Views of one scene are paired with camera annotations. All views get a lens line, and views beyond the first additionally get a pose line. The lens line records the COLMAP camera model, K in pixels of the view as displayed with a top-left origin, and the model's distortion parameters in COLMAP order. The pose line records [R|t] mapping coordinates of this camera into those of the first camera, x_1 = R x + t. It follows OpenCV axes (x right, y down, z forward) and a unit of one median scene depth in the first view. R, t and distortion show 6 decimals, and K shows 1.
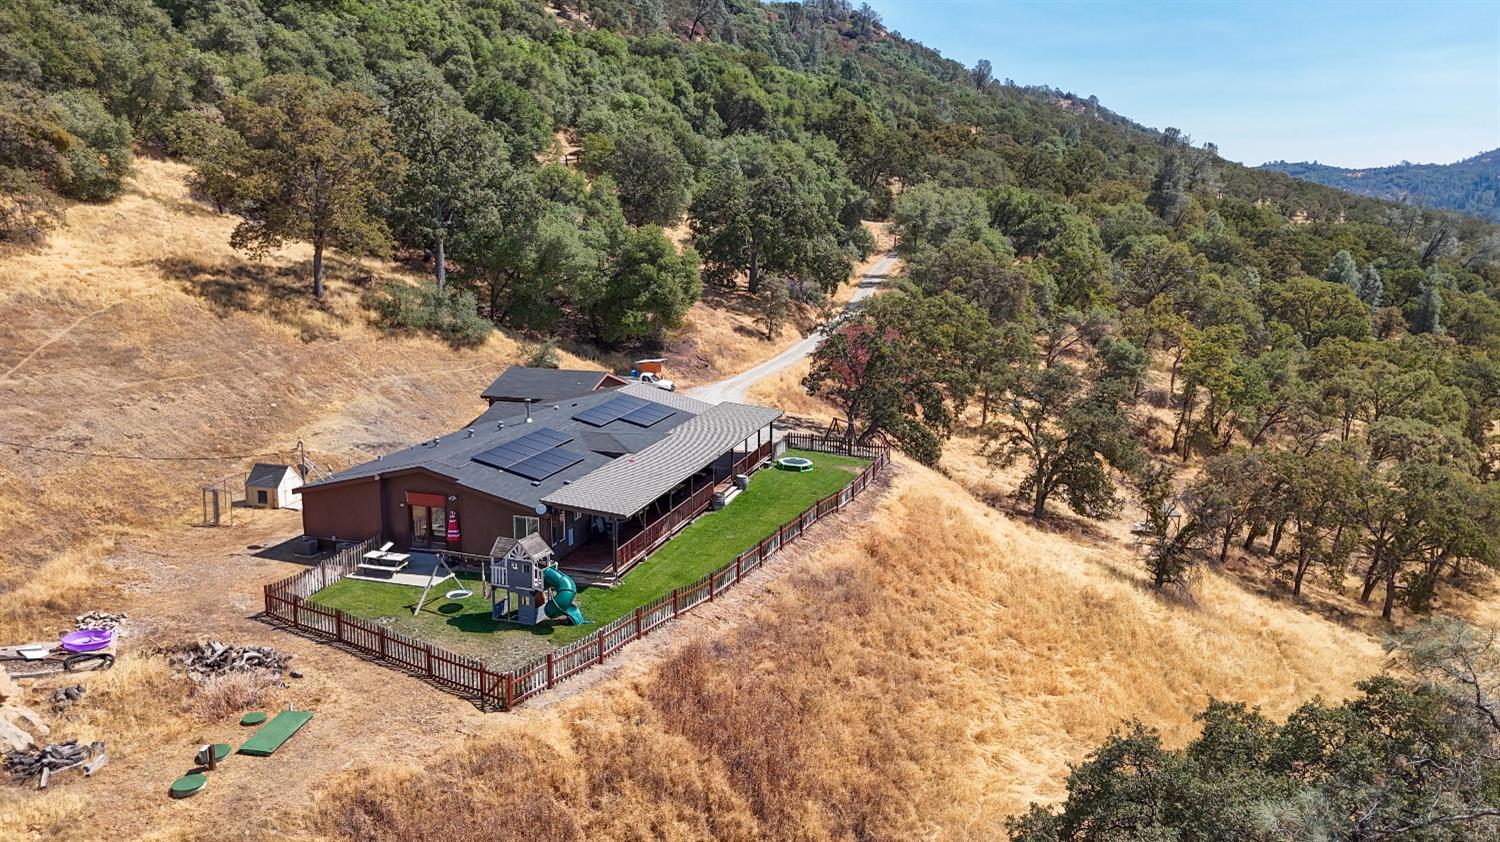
lens RADIAL K [[1100.9, 0, 747.9], [0, 1100.9, 416.9], [0, 0, 1]] dist [0.093905, -0.110120]
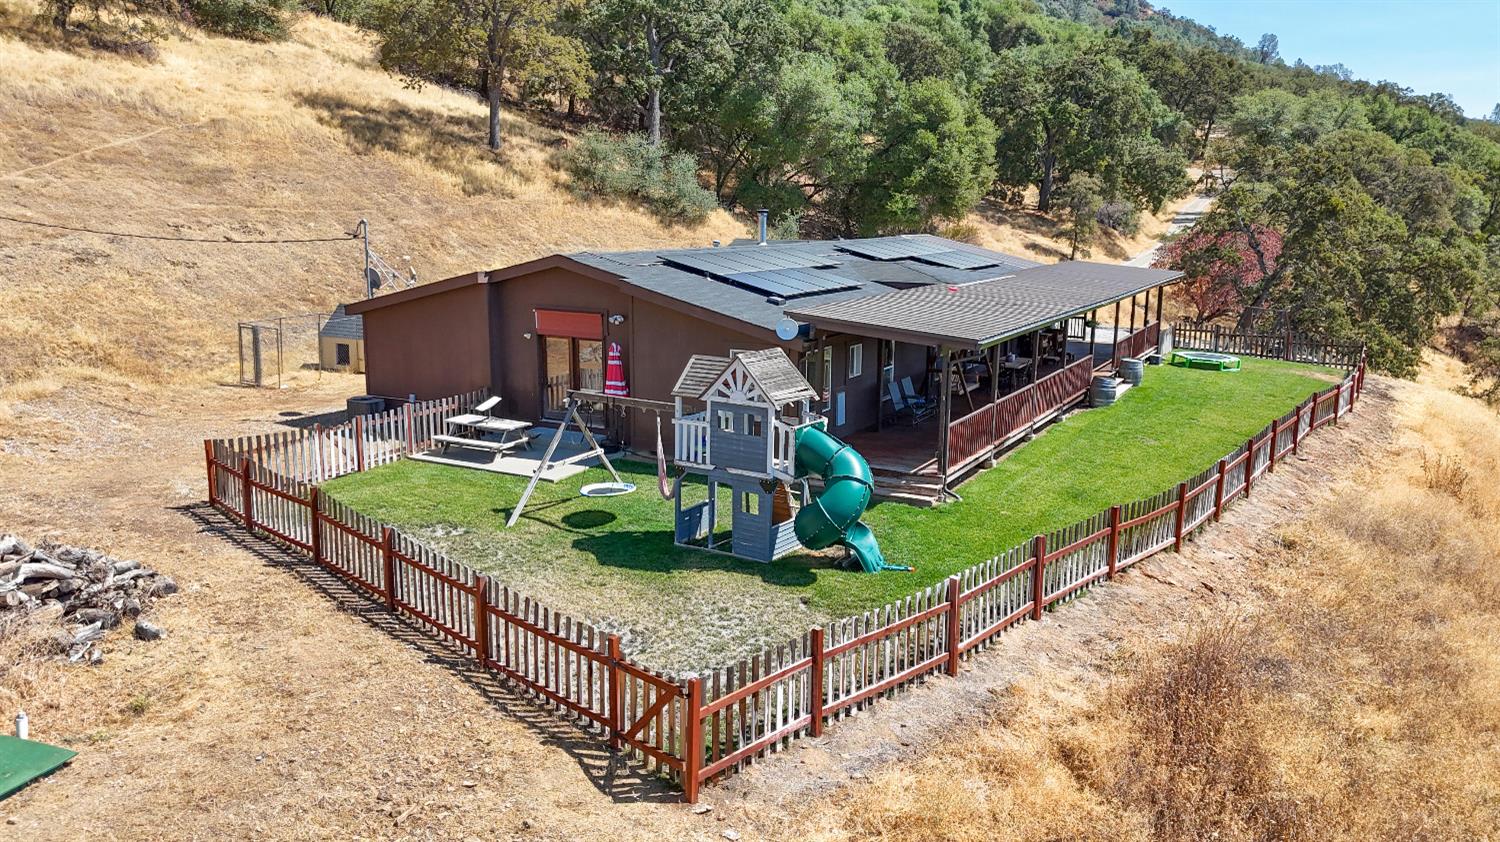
lens RADIAL K [[1076.2, 0, 750.0], [0, 1076.2, 421.0], [0, 0, 1]] dist [0.129527, -0.172972]
pose [[0.979623, 0.041881, -0.196429, -0.090836], [-0.043284, 0.999059, -0.002853, 0.100909], [0.196125, 0.011297, 0.980514, 0.446775]]
